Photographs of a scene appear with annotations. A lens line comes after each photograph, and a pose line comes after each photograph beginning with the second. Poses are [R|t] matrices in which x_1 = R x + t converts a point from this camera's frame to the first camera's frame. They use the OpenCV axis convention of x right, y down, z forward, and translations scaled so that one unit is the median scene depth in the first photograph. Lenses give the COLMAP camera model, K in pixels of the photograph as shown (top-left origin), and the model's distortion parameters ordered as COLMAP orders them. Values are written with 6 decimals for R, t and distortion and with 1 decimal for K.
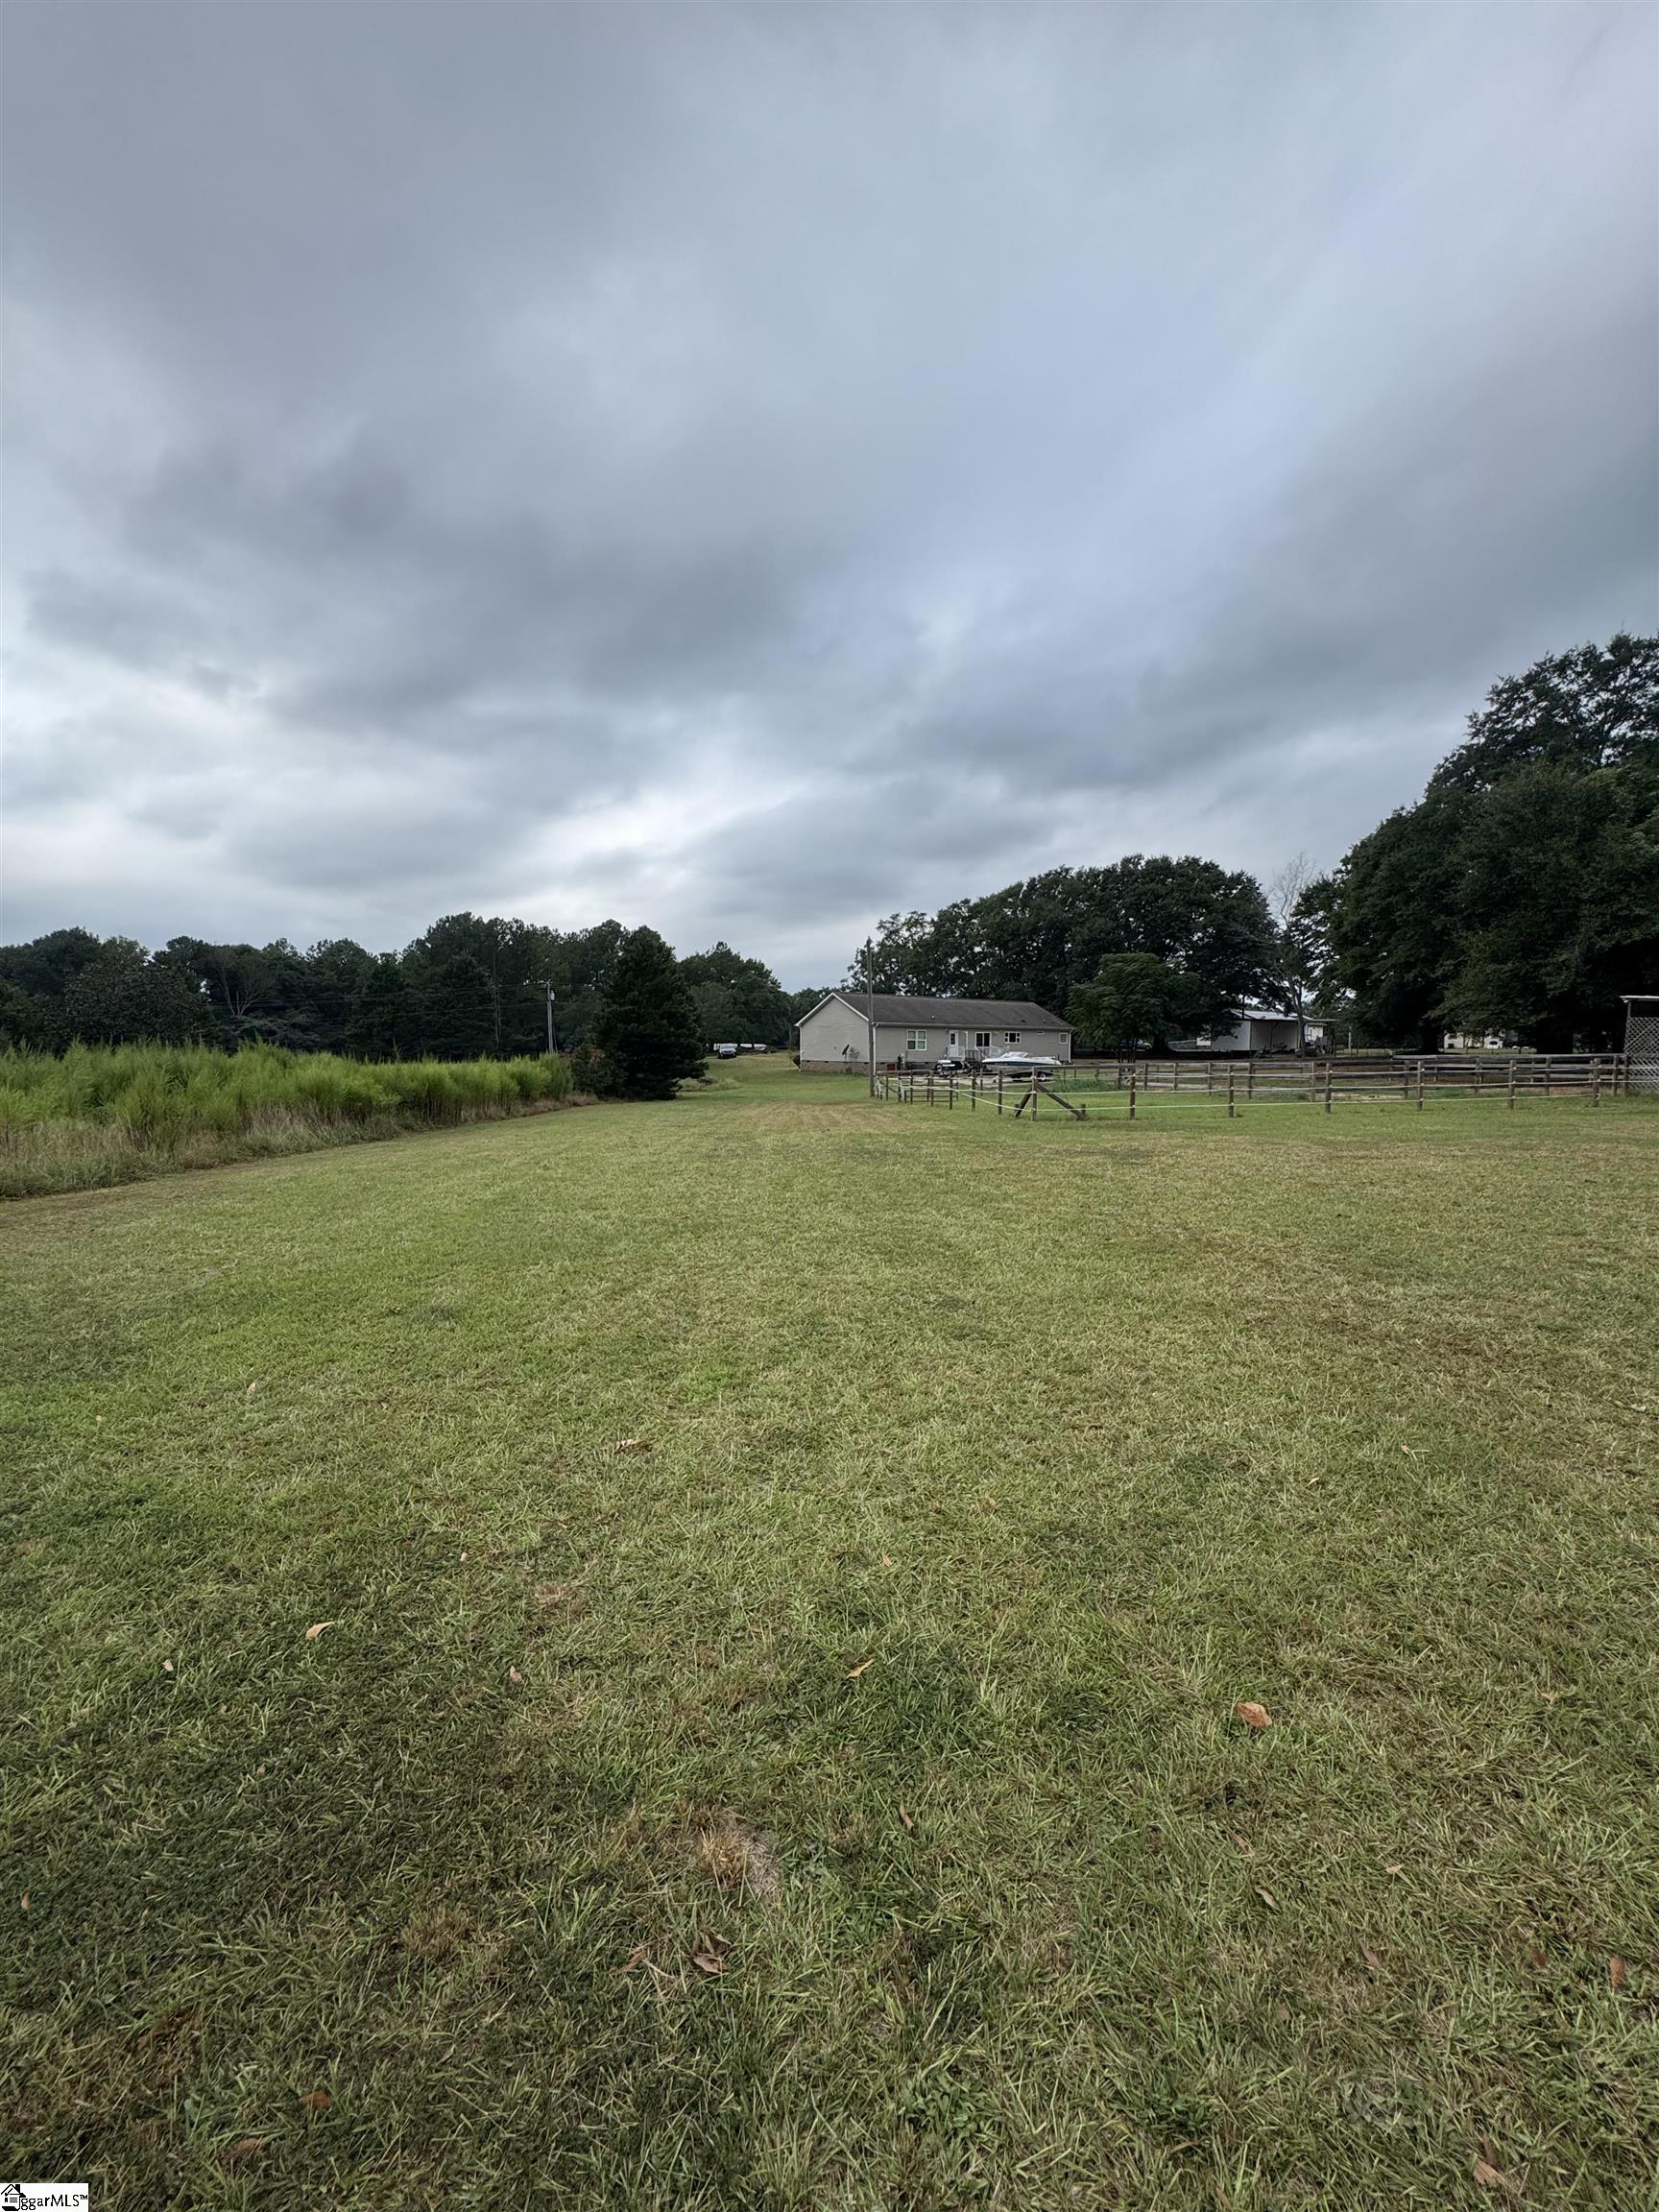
lens RADIAL K [[880.1, 0, 829.7], [0, 880.1, 1102.1], [0, 0, 1]] dist [-0.003762, 0.000691]
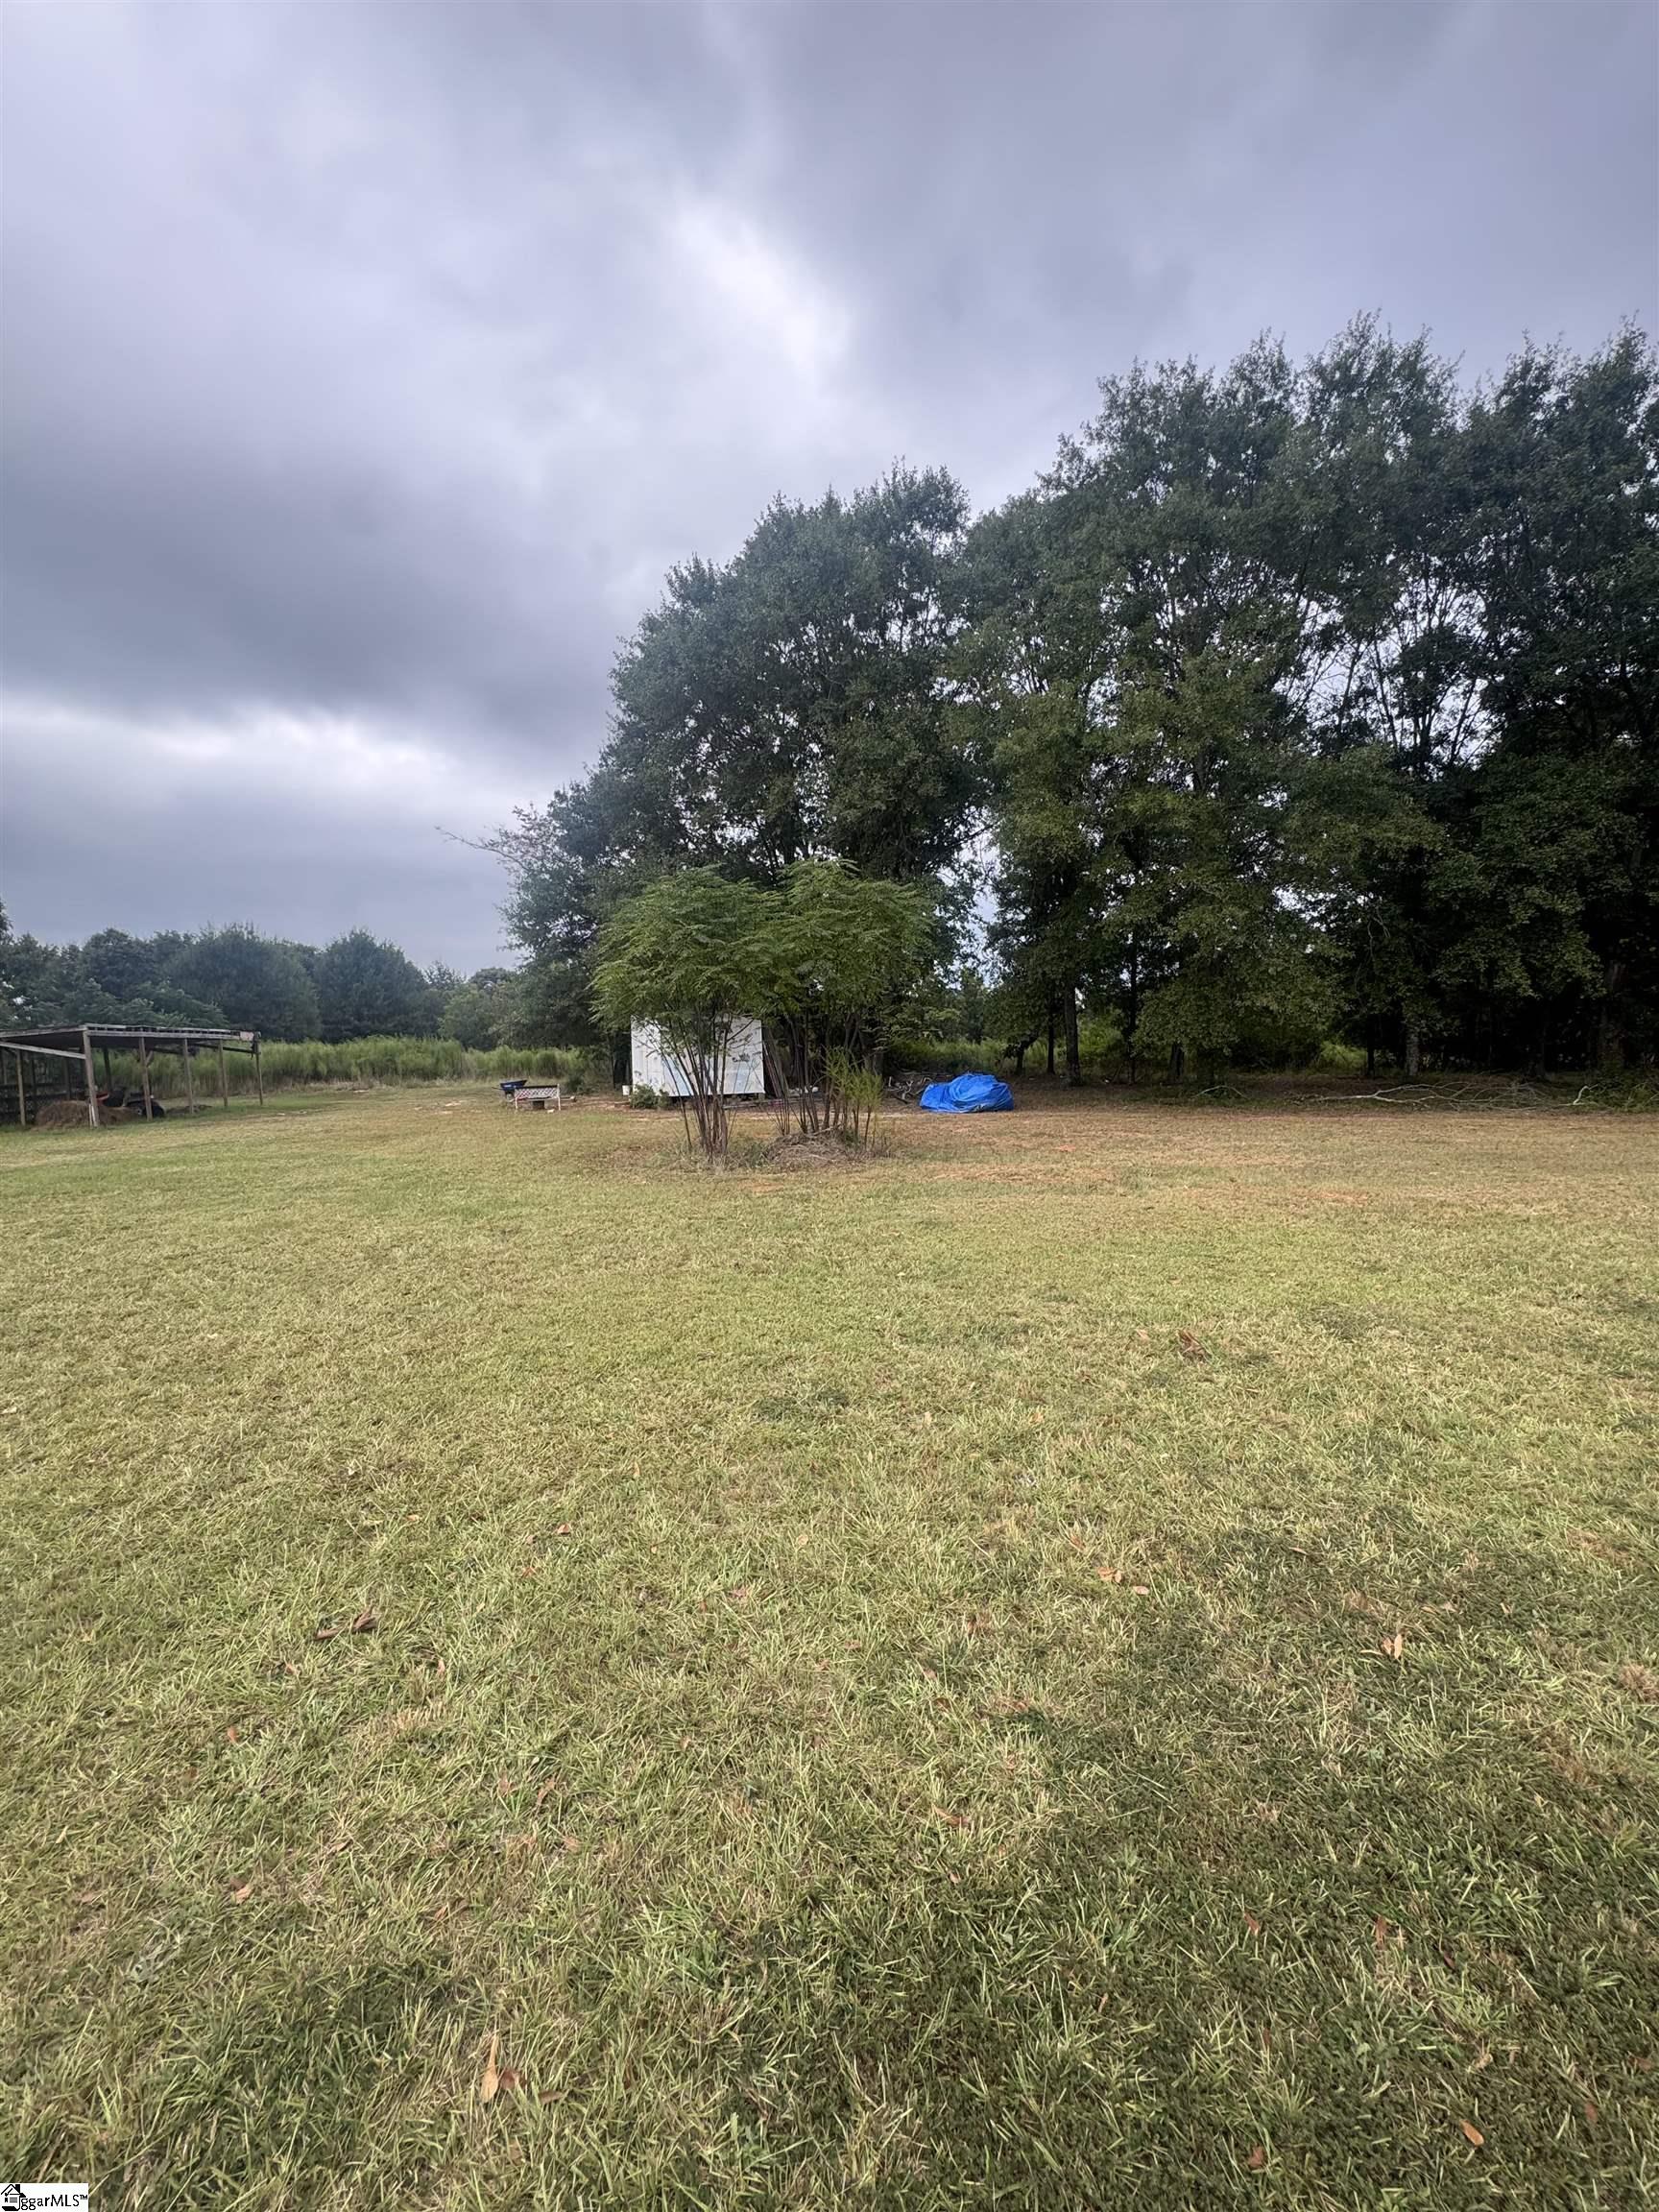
lens RADIAL K [[880.1, 0, 829.8], [0, 880.1, 1104.0], [0, 0, 1]] dist [-0.003762, 0.000691]
pose [[-0.058835, -0.046606, 0.997179, -0.106794], [0.086418, 0.994922, 0.051599, 0.001513], [-0.994520, 0.089210, -0.054509, 0.009698]]
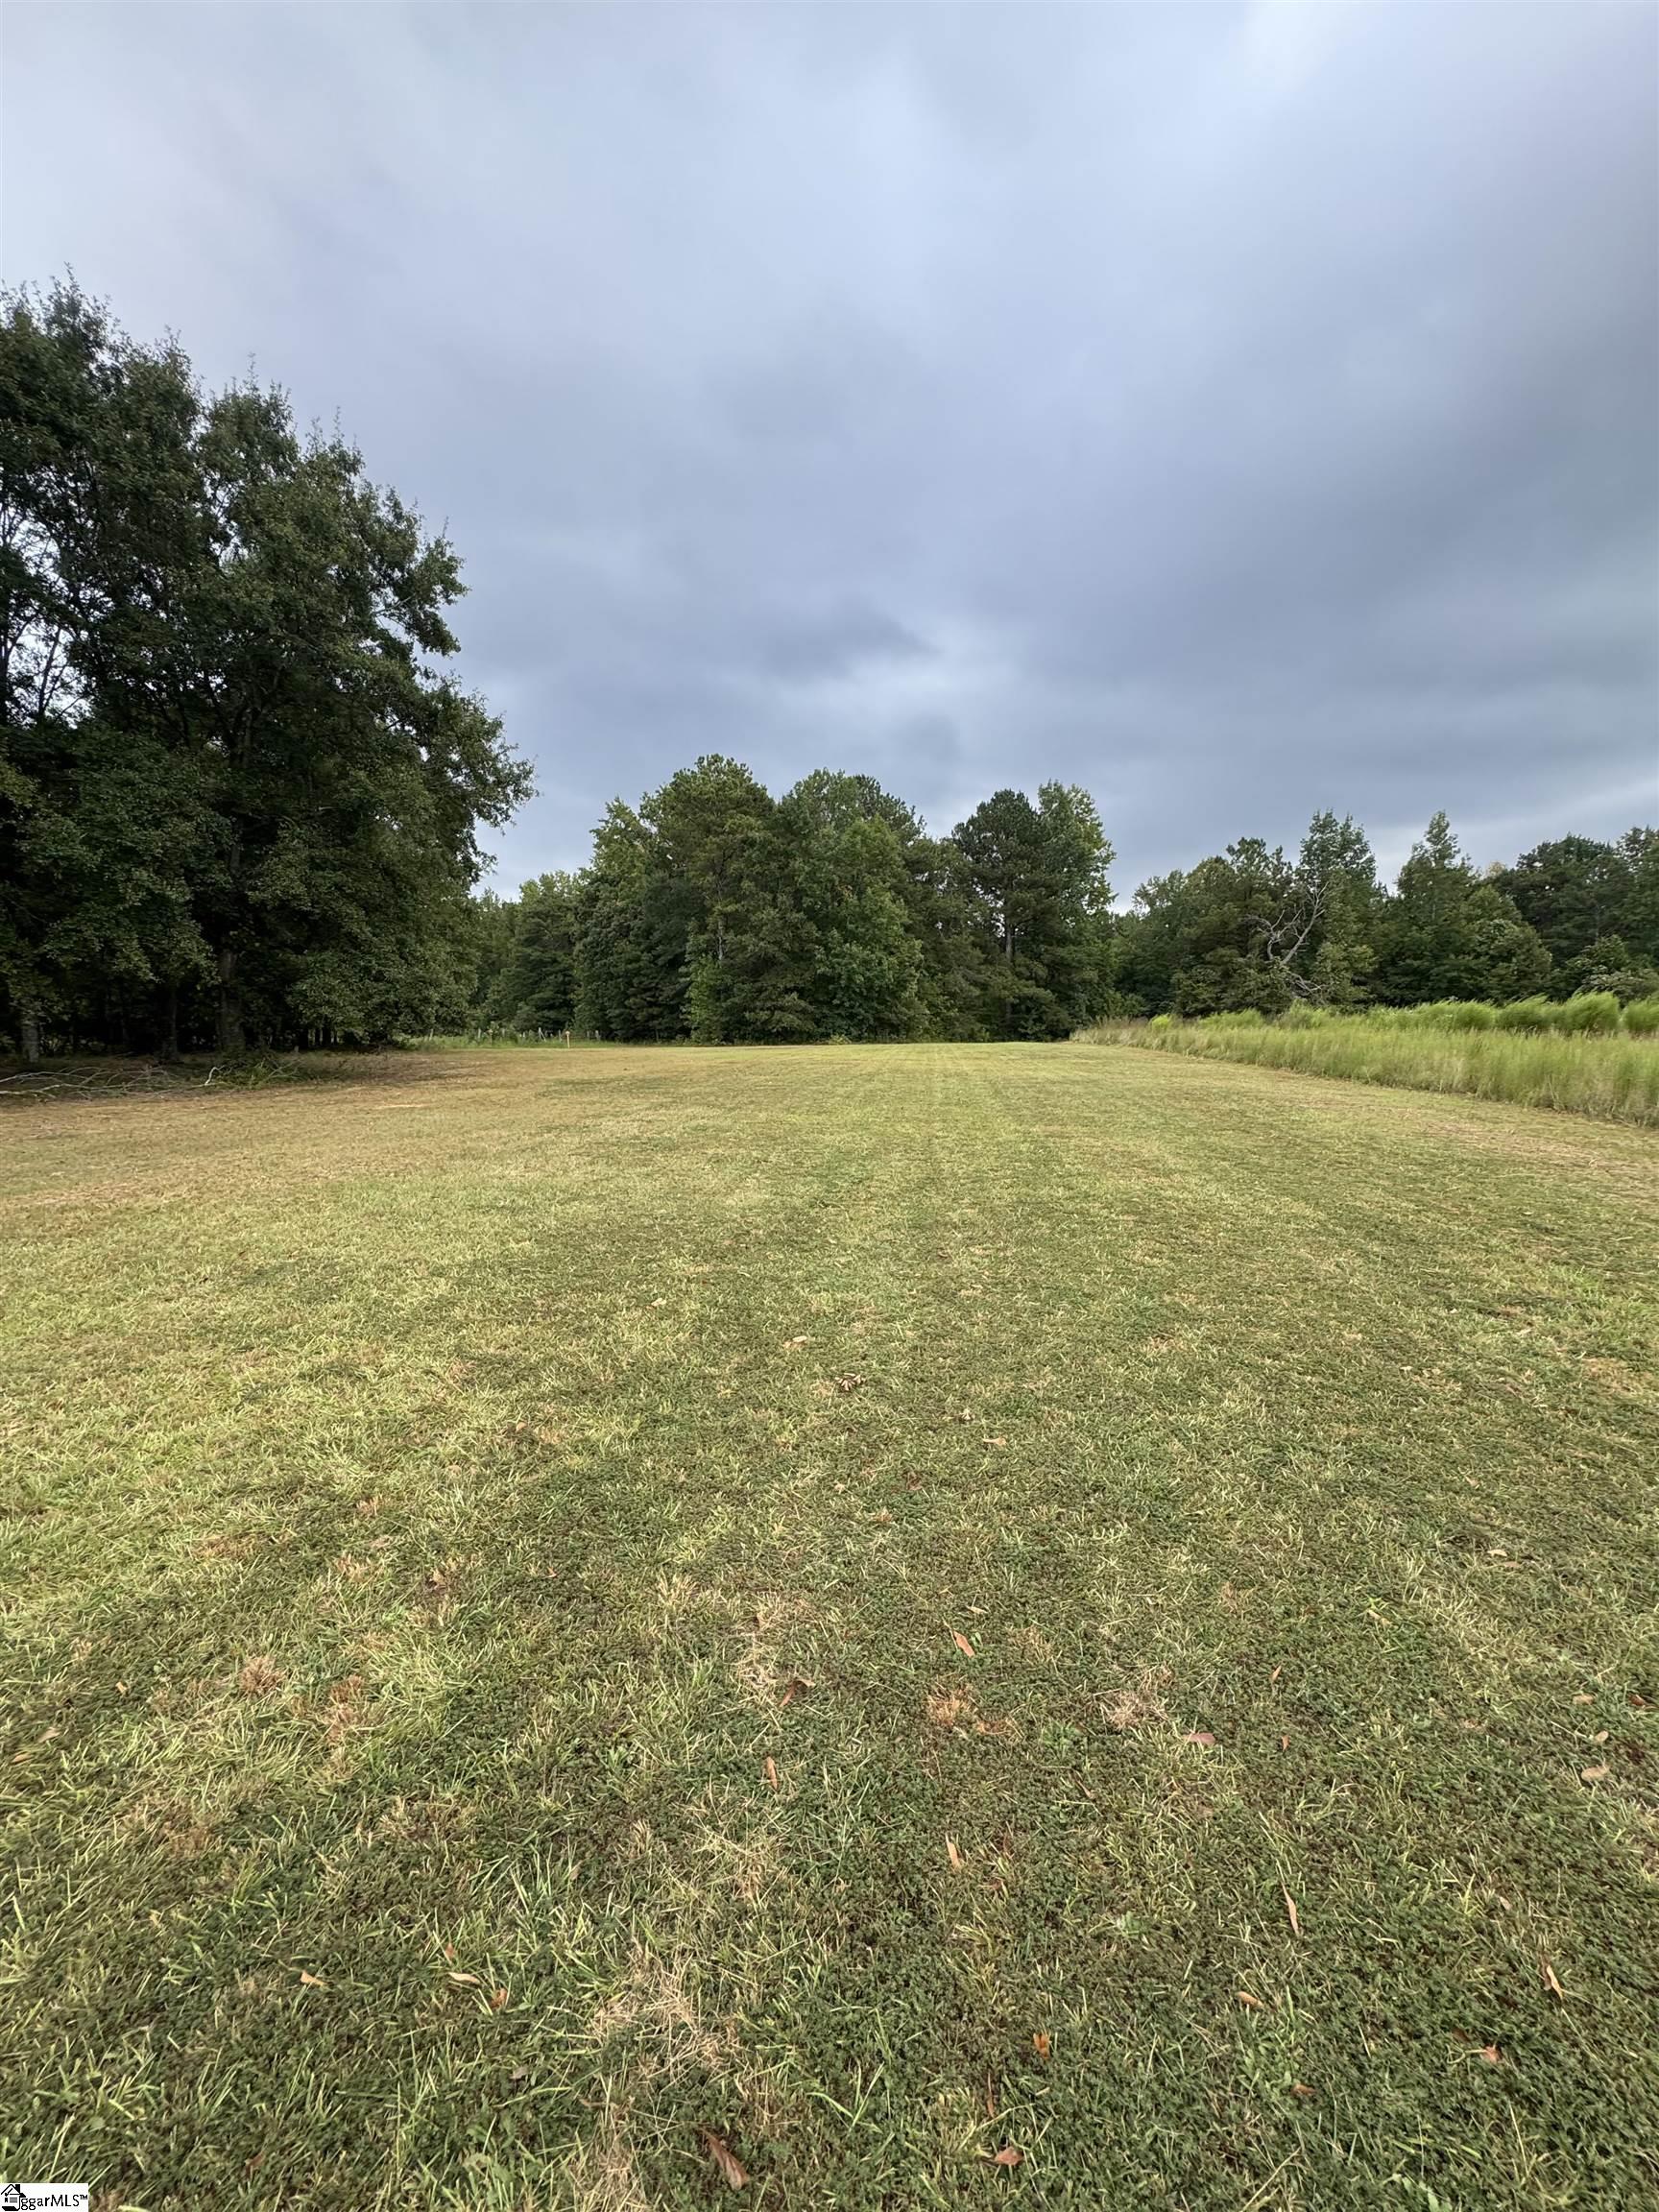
lens RADIAL K [[880.1, 0, 829.4], [0, 880.1, 1108.8], [0, 0, 1]] dist [-0.003762, 0.000691]
pose [[-0.980707, -0.002273, 0.195472, -0.081585], [0.030834, 0.985617, 0.166159, 0.003678], [-0.193038, 0.168981, -0.966531, -0.046345]]
